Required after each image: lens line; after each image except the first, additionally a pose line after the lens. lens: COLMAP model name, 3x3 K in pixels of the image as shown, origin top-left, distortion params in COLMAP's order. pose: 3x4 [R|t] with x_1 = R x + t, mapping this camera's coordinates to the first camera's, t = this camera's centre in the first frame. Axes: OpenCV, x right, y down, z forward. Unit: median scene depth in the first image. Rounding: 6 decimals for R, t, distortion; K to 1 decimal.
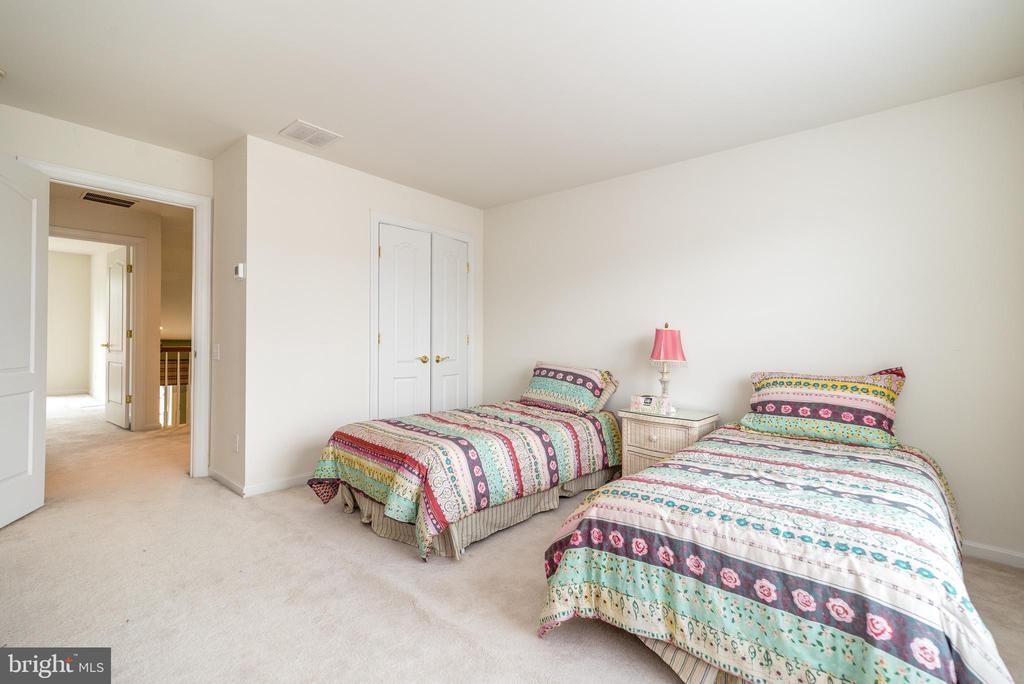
lens RADIAL K [[445.1, 0, 512.0], [0, 445.1, 342.0], [0, 0, 1]] dist [0.002104, 0.000321]
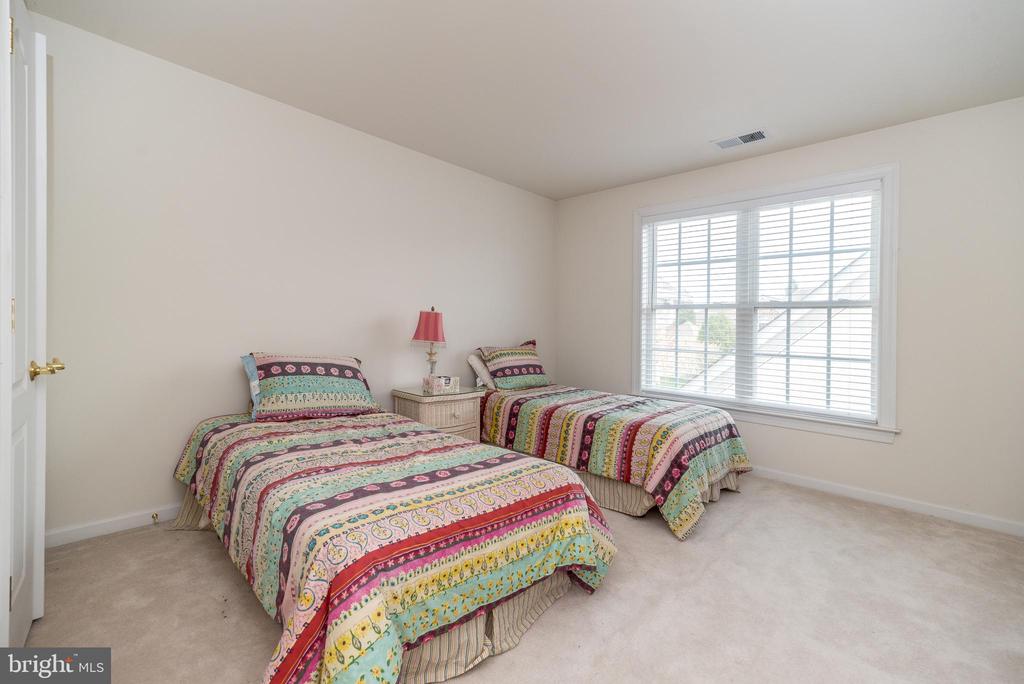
lens RADIAL K [[458.5, 0, 509.2], [0, 458.5, 321.5], [0, 0, 1]] dist [0.001679, 0.000156]
pose [[0.048048, -0.001242, 0.998844, -0.857126], [-0.022093, 0.999753, 0.002306, -0.015969], [-0.998601, -0.022178, 0.048009, 0.905192]]
